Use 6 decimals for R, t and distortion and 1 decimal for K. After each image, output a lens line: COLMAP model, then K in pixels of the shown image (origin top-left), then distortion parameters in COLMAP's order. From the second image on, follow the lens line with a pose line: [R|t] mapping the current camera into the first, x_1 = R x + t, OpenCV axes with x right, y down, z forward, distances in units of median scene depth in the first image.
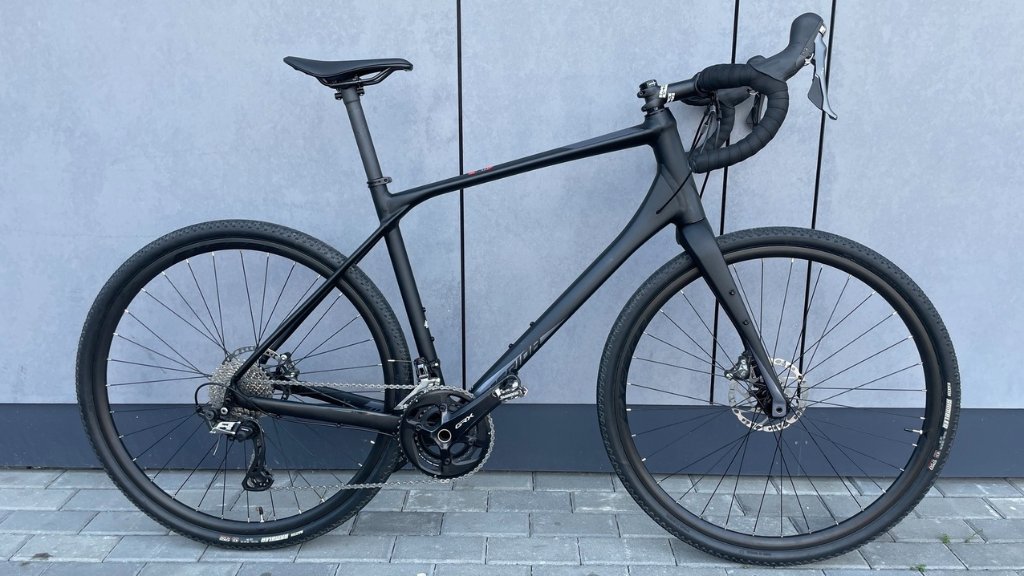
lens RADIAL K [[782.8, 0, 514.8], [0, 782.8, 279.6], [0, 0, 1]] dist [0.074179, -0.108412]
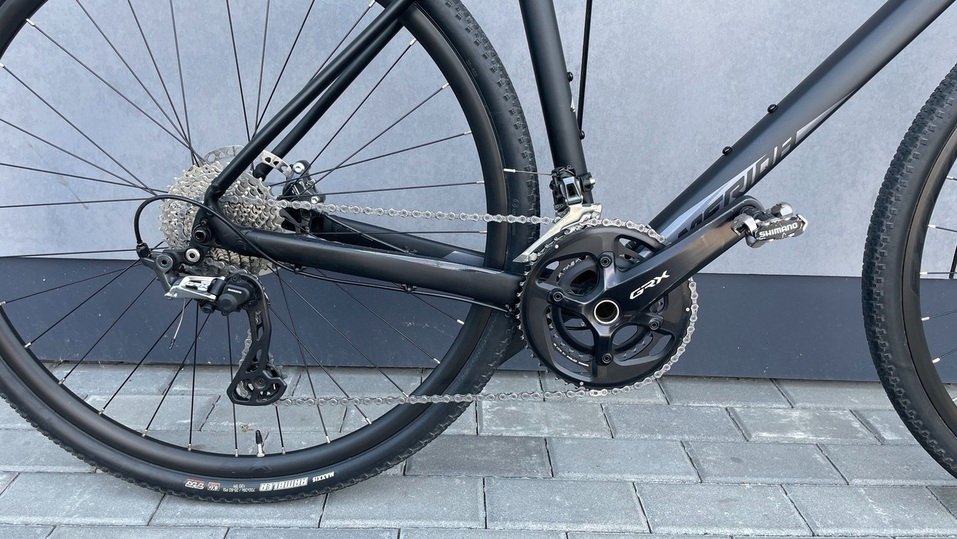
lens RADIAL K [[731.6, 0, 477.1], [0, 731.6, 263.5], [0, 0, 1]] dist [0.074179, -0.108412]
pose [[0.998914, 0.020278, 0.041948, -0.181812], [-0.024281, 0.994964, 0.097243, 0.108296], [-0.039765, -0.098155, 0.994376, 0.459938]]
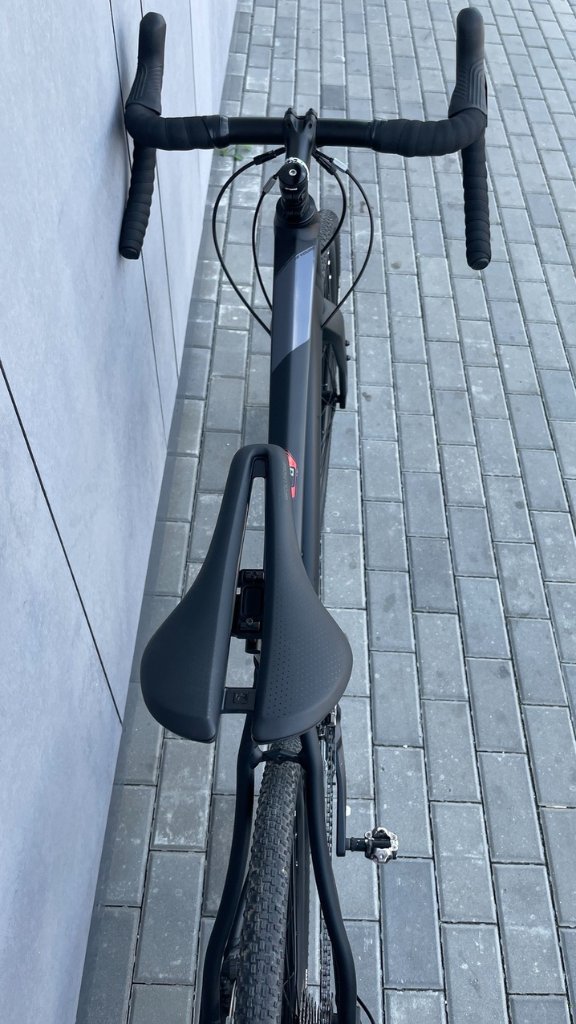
lens RADIAL K [[782.8, 0, 294.4], [0, 782.8, 502.5], [0, 0, 1]] dist [0.074179, -0.108412]
pose [[0.012321, -0.793709, 0.608173, -0.356991], [0.175048, 0.600539, 0.780199, -0.506468], [-0.984483, 0.096847, 0.146337, 0.822253]]
